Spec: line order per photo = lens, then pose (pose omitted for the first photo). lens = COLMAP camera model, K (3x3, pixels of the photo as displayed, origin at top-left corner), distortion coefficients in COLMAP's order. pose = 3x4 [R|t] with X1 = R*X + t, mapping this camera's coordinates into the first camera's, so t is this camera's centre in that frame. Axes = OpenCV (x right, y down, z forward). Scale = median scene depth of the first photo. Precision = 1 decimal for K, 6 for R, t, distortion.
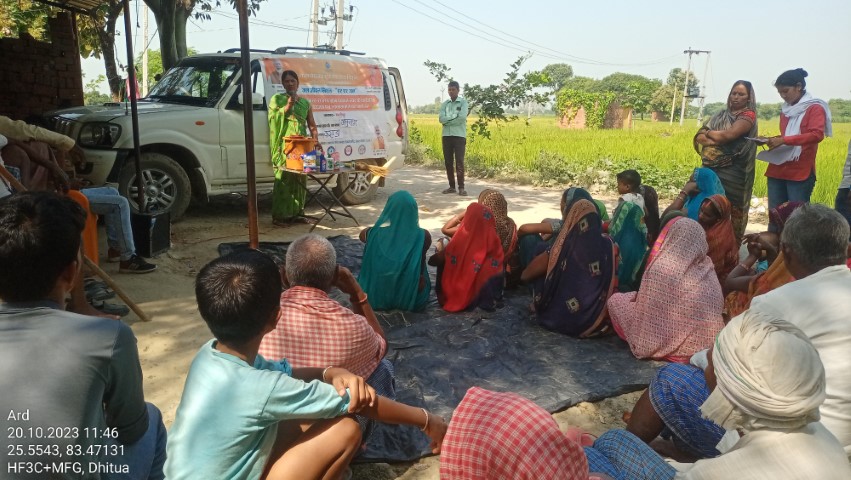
lens RADIAL K [[621.4, 0, 424.5], [0, 621.4, 241.5], [0, 0, 1]] dist [0.038000, -0.034951]
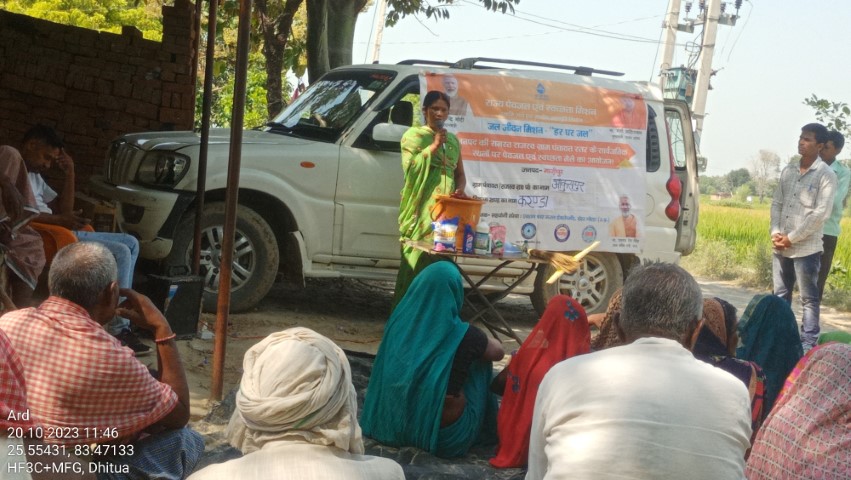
lens RADIAL K [[1216.4, 0, 423.9], [0, 1216.4, 232.7], [0, 0, 1]] dist [0.076605, 0.000000]
pose [[0.918598, 0.085259, -0.385886, 0.211540], [-0.150273, 0.978460, -0.141539, 0.035081], [0.365507, 0.188006, 0.911624, -0.081039]]
